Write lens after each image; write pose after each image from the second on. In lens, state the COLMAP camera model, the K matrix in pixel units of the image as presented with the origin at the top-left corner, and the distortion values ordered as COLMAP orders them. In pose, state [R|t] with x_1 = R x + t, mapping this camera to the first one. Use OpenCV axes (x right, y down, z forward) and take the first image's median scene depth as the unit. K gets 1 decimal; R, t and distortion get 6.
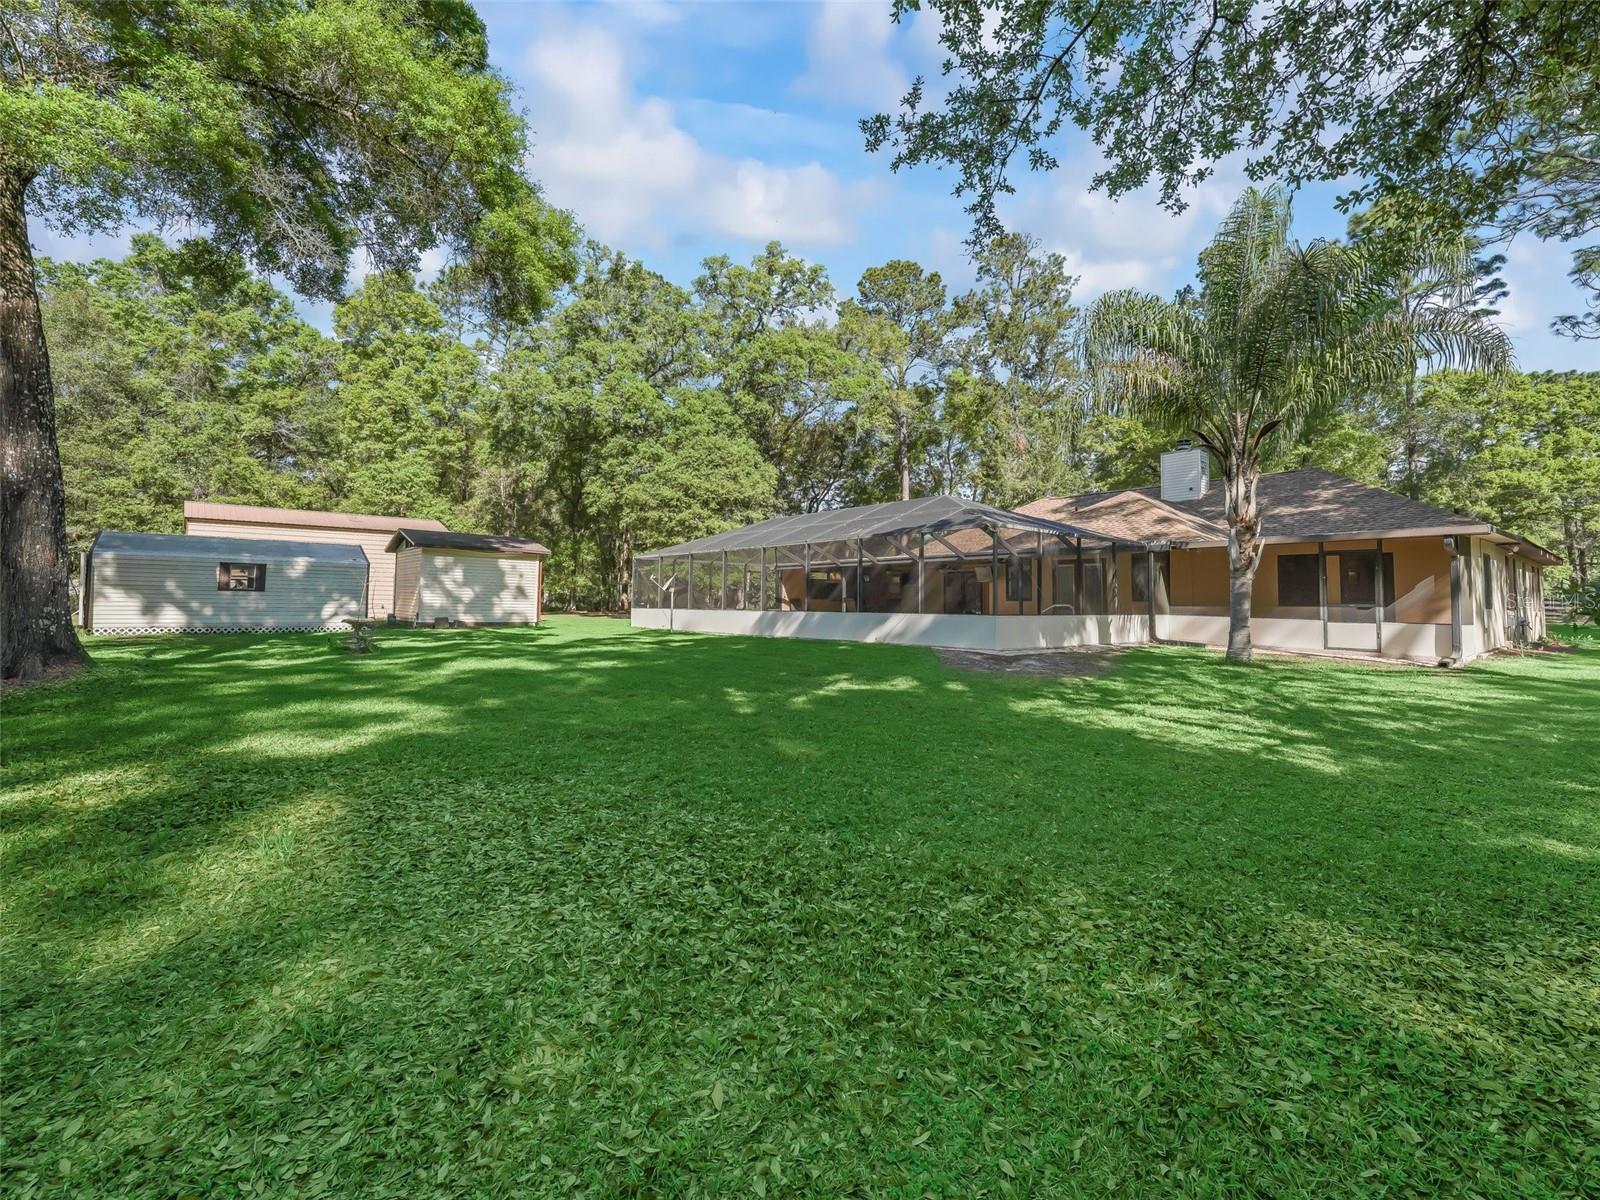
lens RADIAL K [[701.4, 0, 799.2], [0, 701.4, 568.6], [0, 0, 1]] dist [-0.001686, -0.000889]
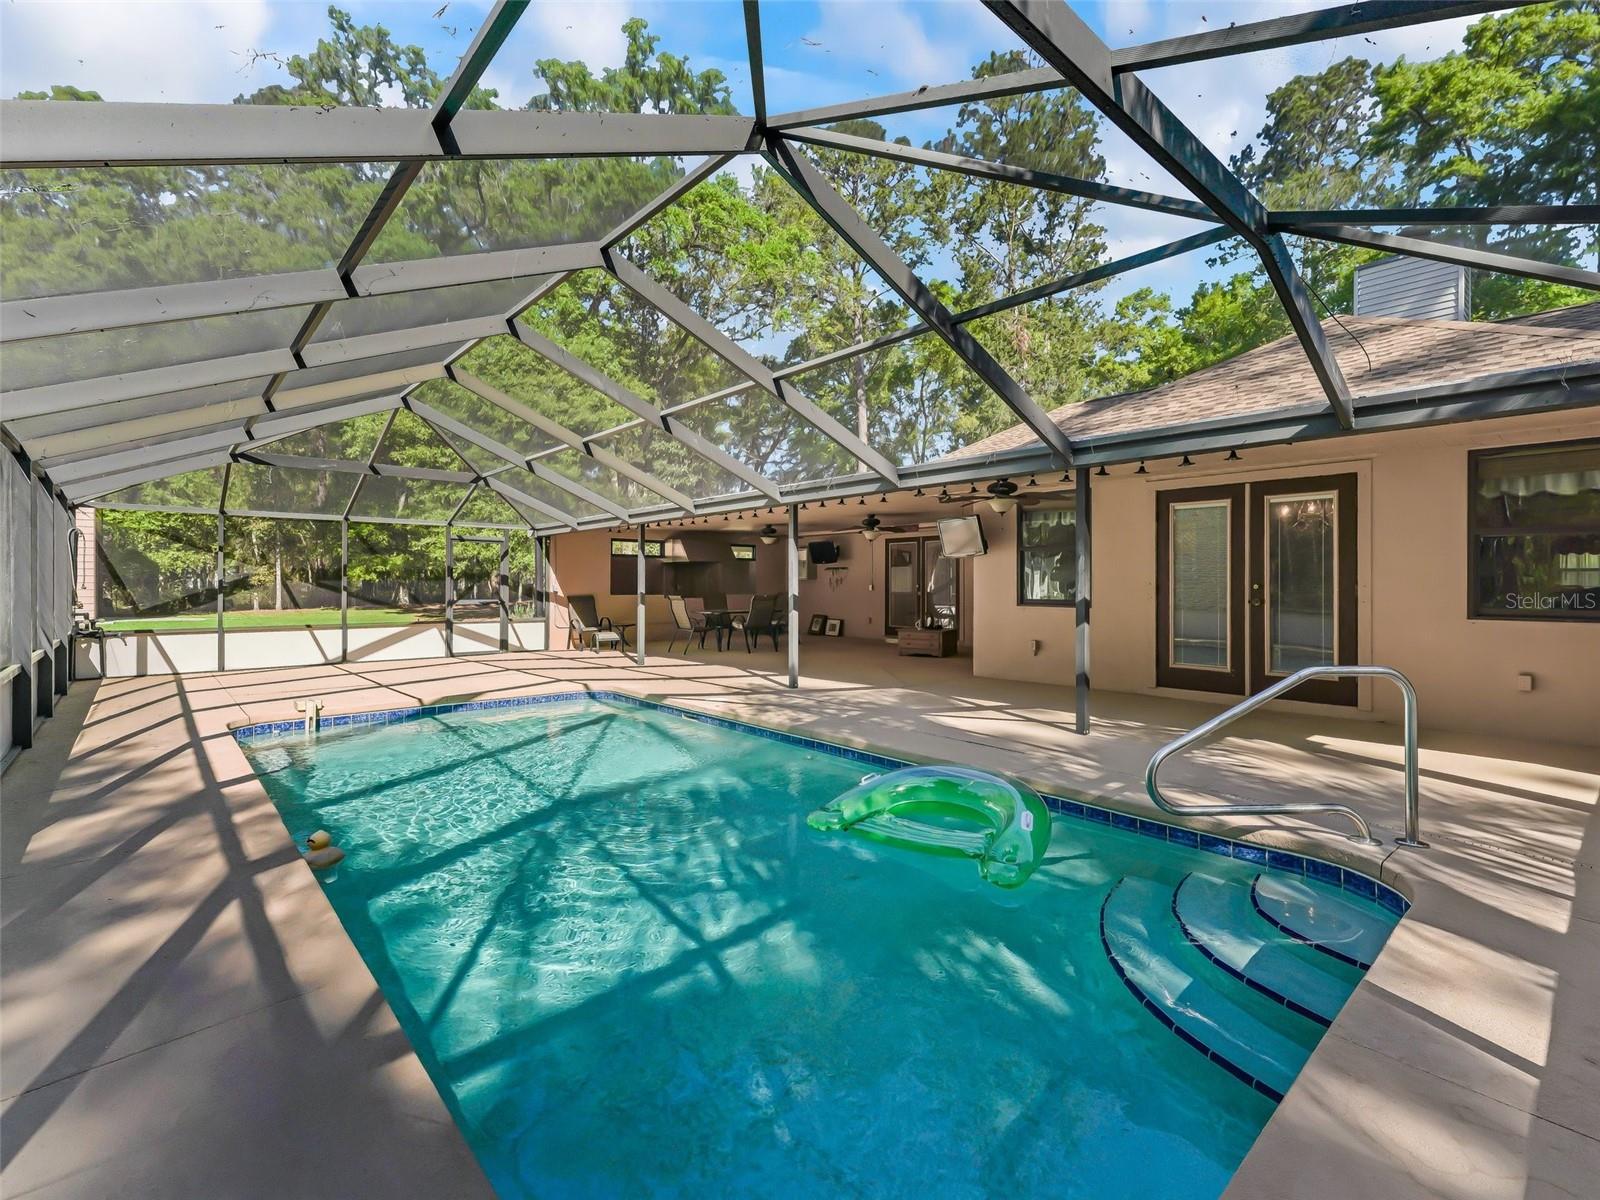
lens RADIAL K [[724.0, 0, 795.4], [0, 724.0, 591.6], [0, 0, 1]] dist [0.013612, -0.000165]
pose [[0.999657, -0.011732, 0.023428, 0.097242], [0.010329, 0.998198, 0.059109, 0.009553], [-0.024079, -0.058847, 0.997977, 0.355951]]
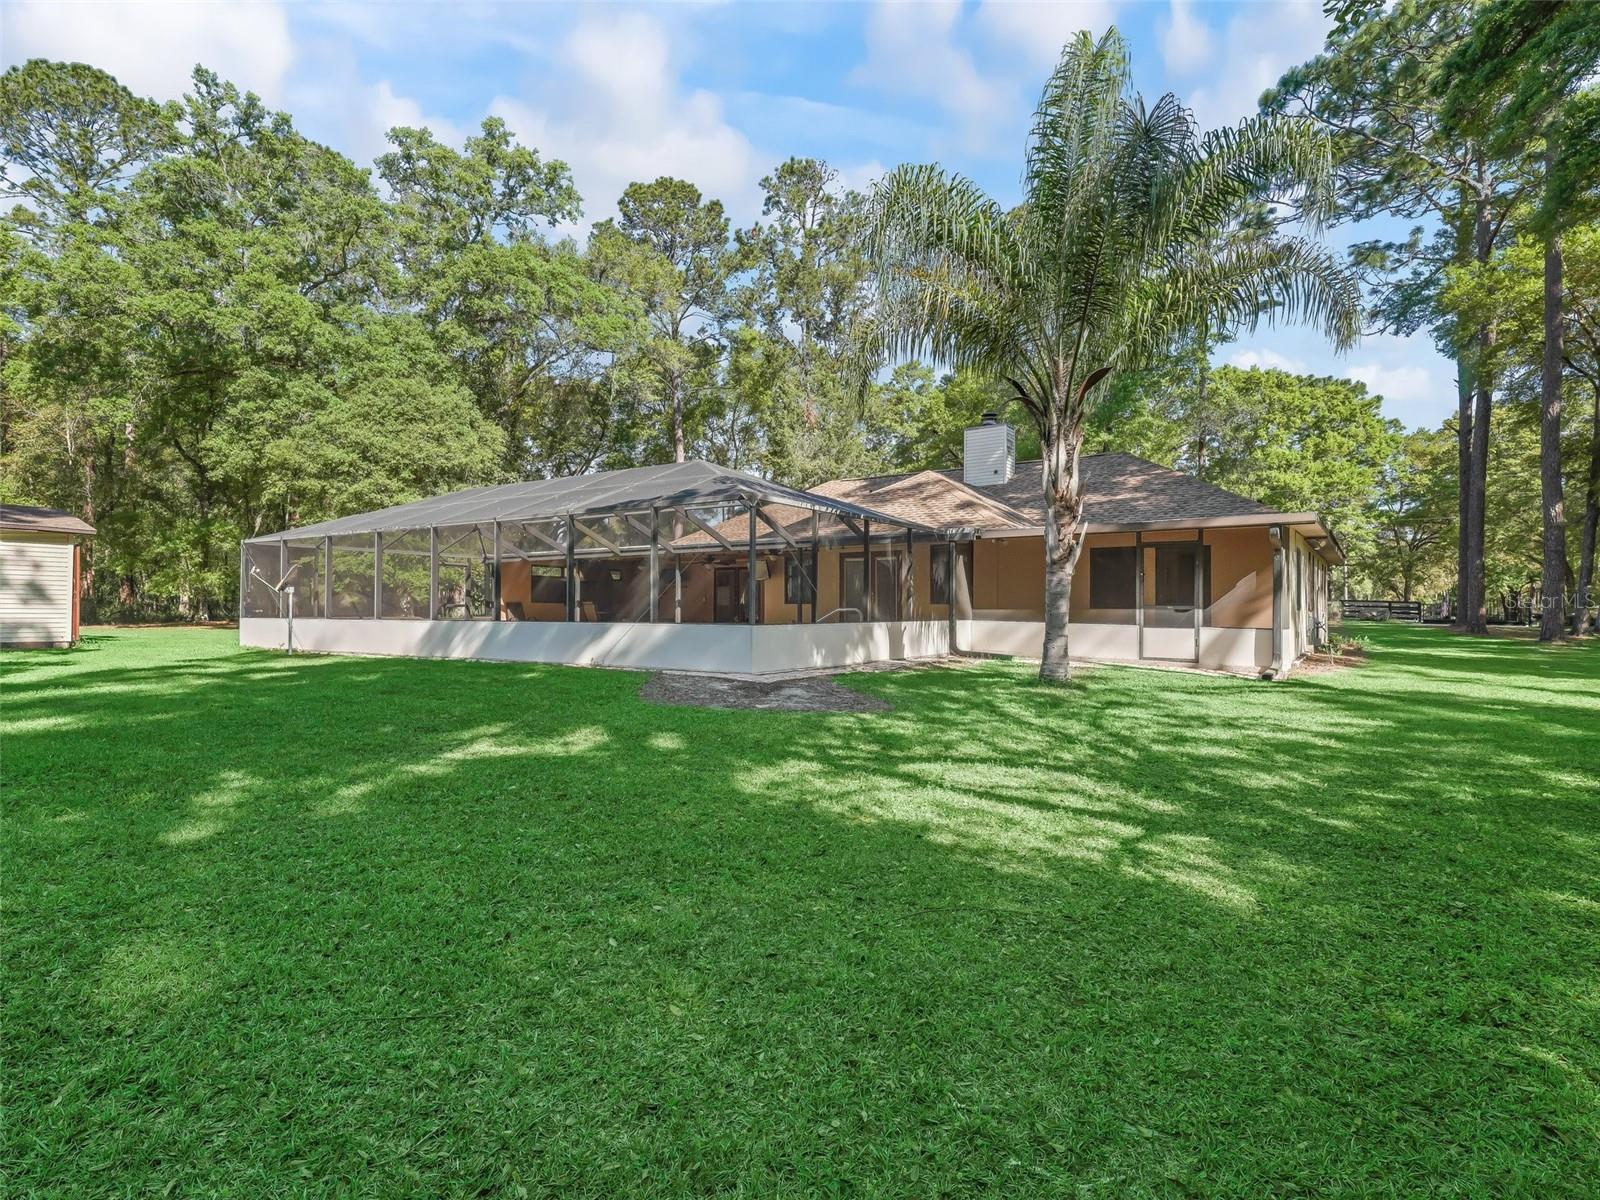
lens RADIAL K [[815.9, 0, 800.0], [0, 815.9, 600.0], [0, 0, 1]] dist [0.017314, -0.000169]
pose [[0.960236, -0.003910, 0.279160, 0.031995], [-0.007604, 0.999165, 0.040148, 0.002766], [-0.279084, -0.040674, 0.959405, 0.065195]]
